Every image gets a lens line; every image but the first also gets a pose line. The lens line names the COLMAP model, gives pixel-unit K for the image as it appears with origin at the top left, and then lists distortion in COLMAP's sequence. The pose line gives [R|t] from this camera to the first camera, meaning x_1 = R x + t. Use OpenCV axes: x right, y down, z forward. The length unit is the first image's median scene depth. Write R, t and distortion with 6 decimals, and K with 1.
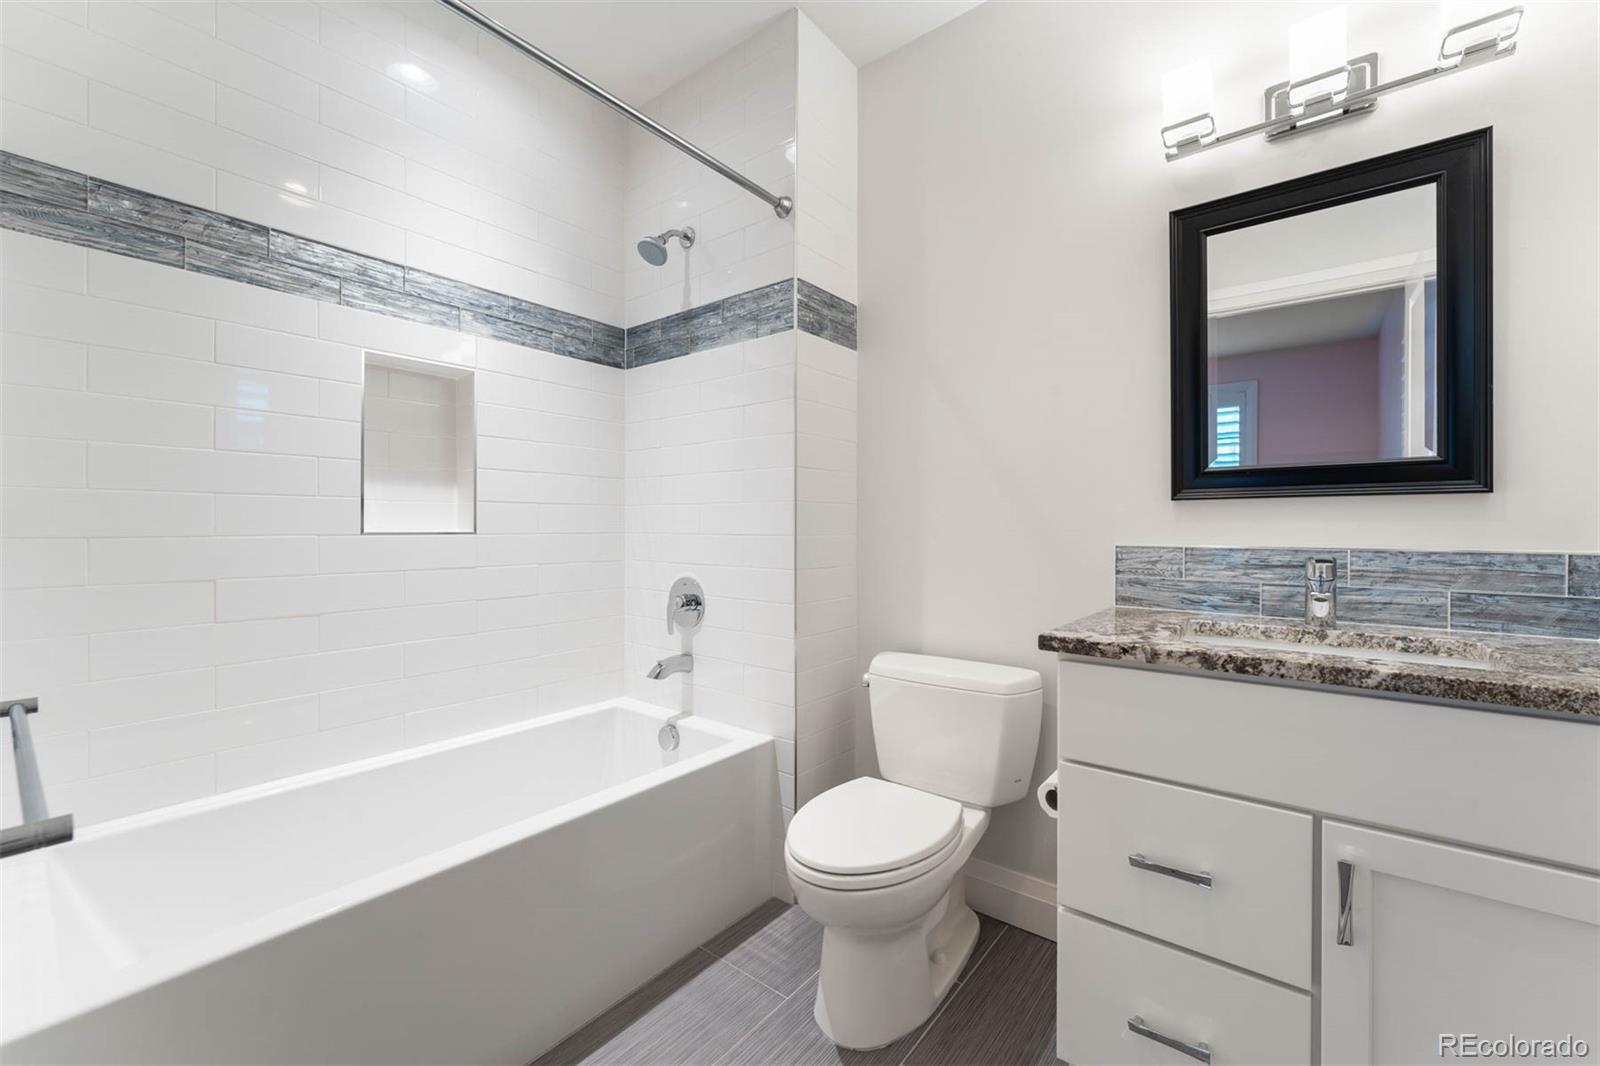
lens RADIAL K [[640.0, 0, 795.9], [0, 640.0, 525.0], [0, 0, 1]] dist [-0.005963, 0.000352]
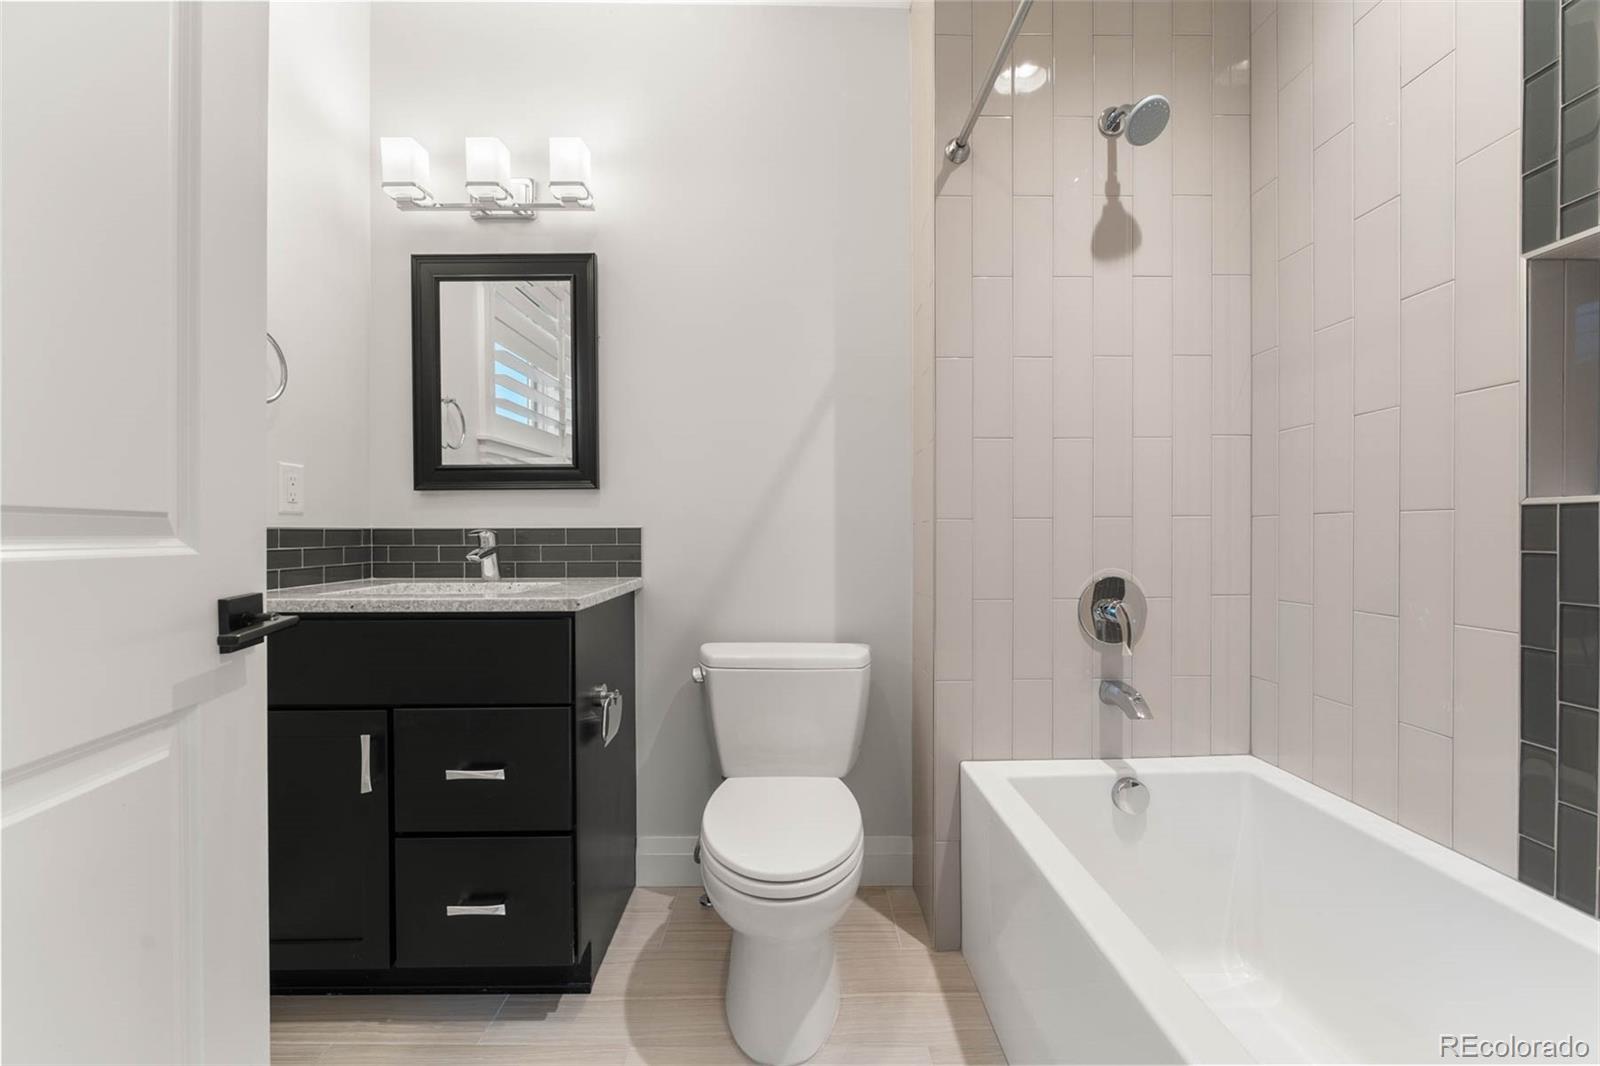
lens RADIAL K [[640.0, 0, 800.2], [0, 640.0, 535.9], [0, 0, 1]] dist [-0.005963, 0.000352]
pose [[0.771555, -0.010001, 0.636084, 0.458417], [0.004865, 0.999940, 0.009820, 0.048509], [-0.636144, -0.004482, 0.771557, -0.501556]]
